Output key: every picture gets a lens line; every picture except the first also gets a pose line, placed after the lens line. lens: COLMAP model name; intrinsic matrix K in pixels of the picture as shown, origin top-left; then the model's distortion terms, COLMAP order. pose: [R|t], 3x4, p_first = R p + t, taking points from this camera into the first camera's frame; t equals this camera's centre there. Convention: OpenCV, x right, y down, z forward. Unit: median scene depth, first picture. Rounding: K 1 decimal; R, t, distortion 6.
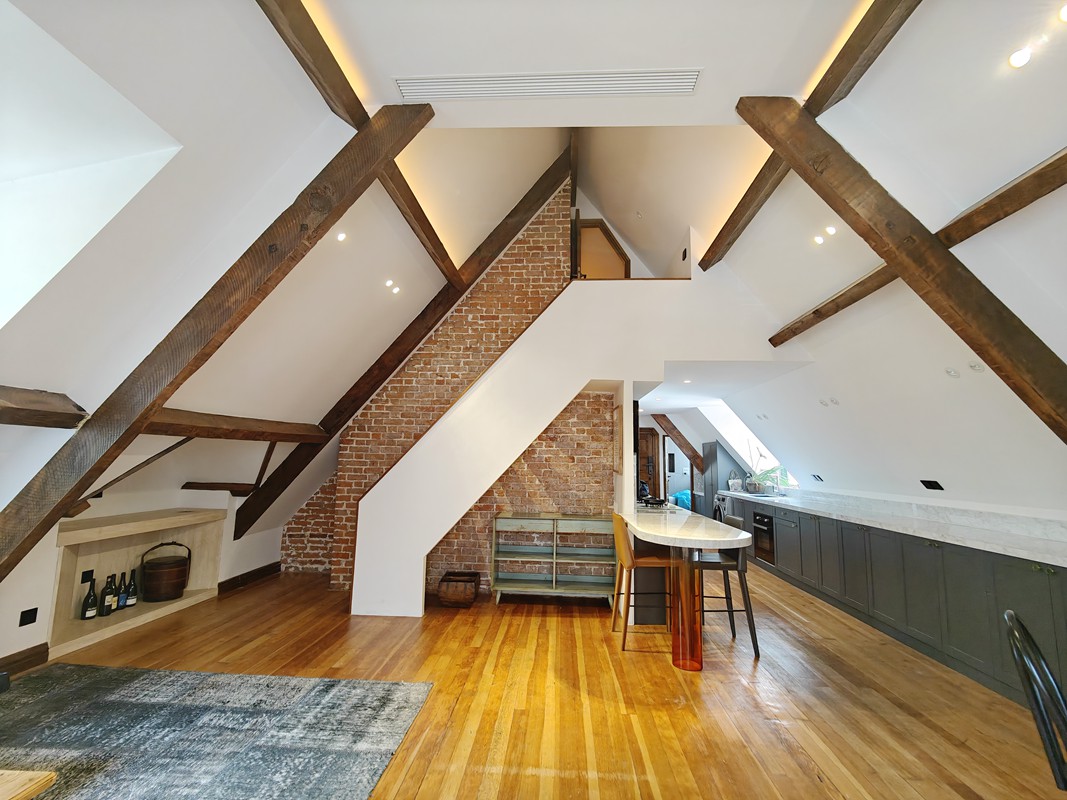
lens RADIAL K [[465.6, 0, 533.5], [0, 465.6, 400.0], [0, 0, 1]] dist [0.011829, -0.009677]
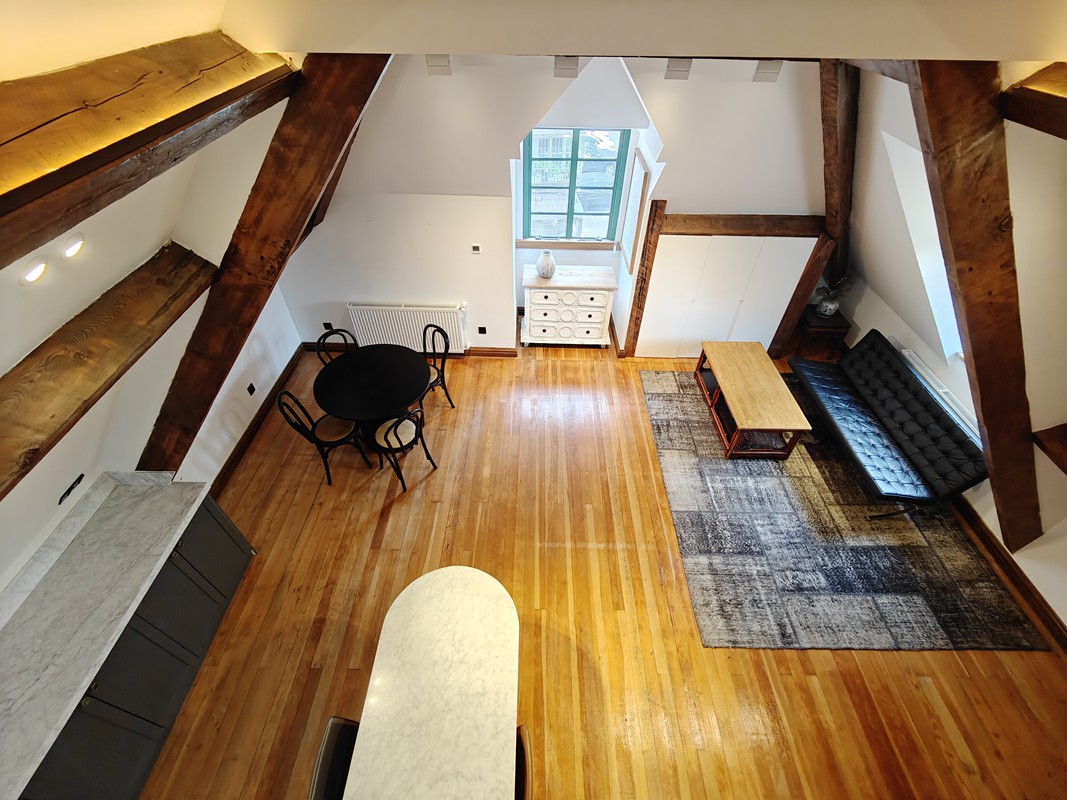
lens RADIAL K [[460.5, 0, 533.5], [0, 460.5, 400.0], [0, 0, 1]] dist [0.029457, -0.025328]
pose [[-0.998431, 0.007419, -0.055498, 0.309266], [-0.026773, 0.807261, 0.589587, -0.643602], [0.049176, 0.590148, -0.805796, 1.816125]]
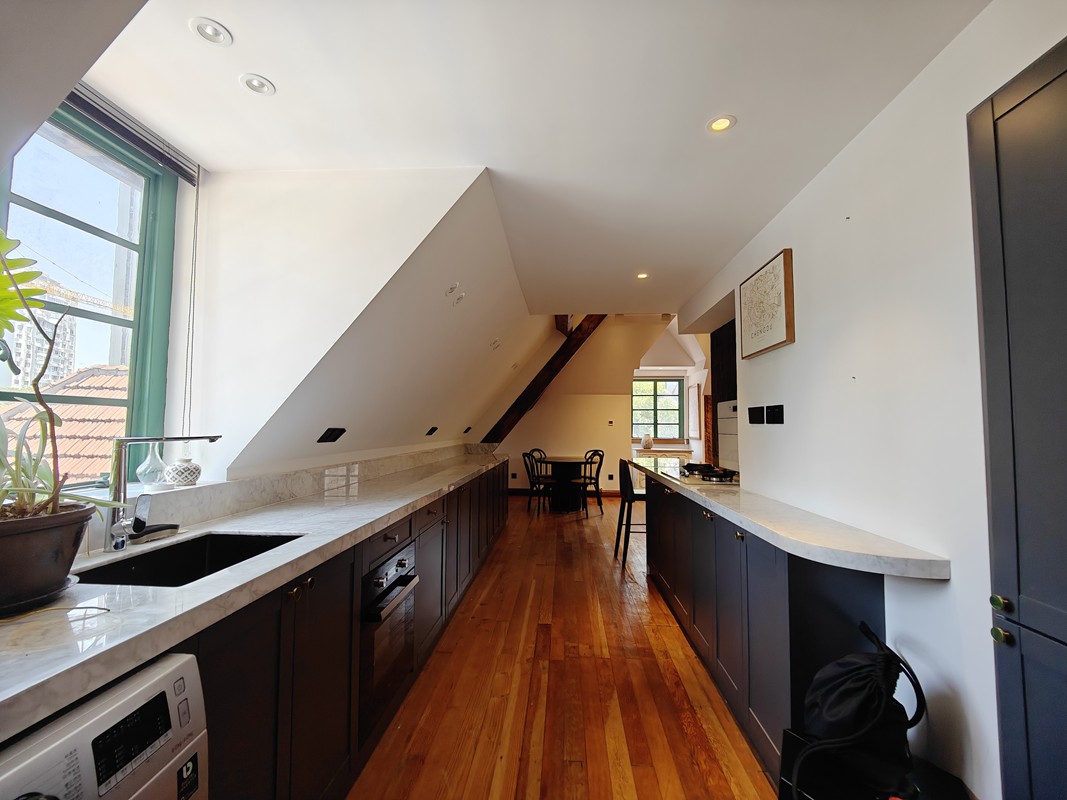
lens RADIAL K [[460.5, 0, 533.5], [0, 460.5, 400.0], [0, 0, 1]] dist [0.029457, -0.025328]
pose [[-0.999613, -0.025878, 0.010231, 0.997151], [-0.027325, 0.982337, -0.185115, 0.495027], [-0.005260, -0.185323, -0.982664, 3.363649]]
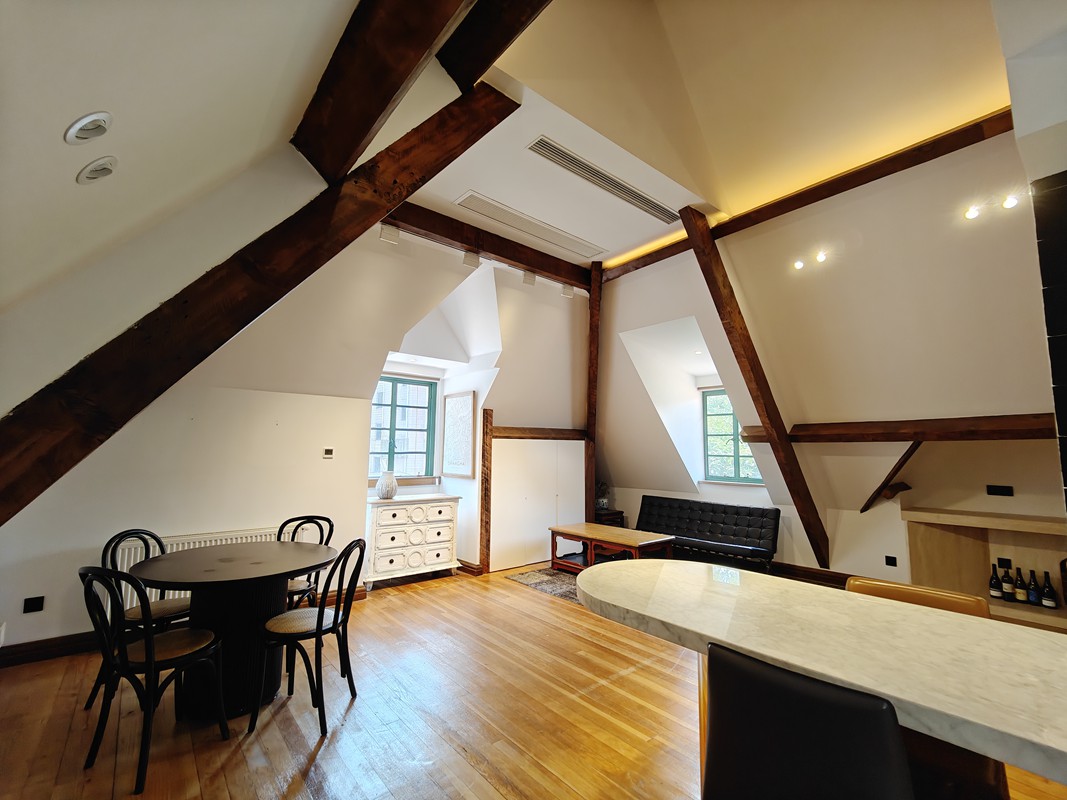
lens RADIAL K [[460.5, 0, 533.5], [0, 460.5, 400.0], [0, 0, 1]] dist [0.029457, -0.025328]
pose [[-0.730055, -0.098285, -0.676284, 1.082174], [0.066590, 0.974664, -0.213533, 0.230001], [0.680137, -0.200925, -0.705013, 1.682334]]
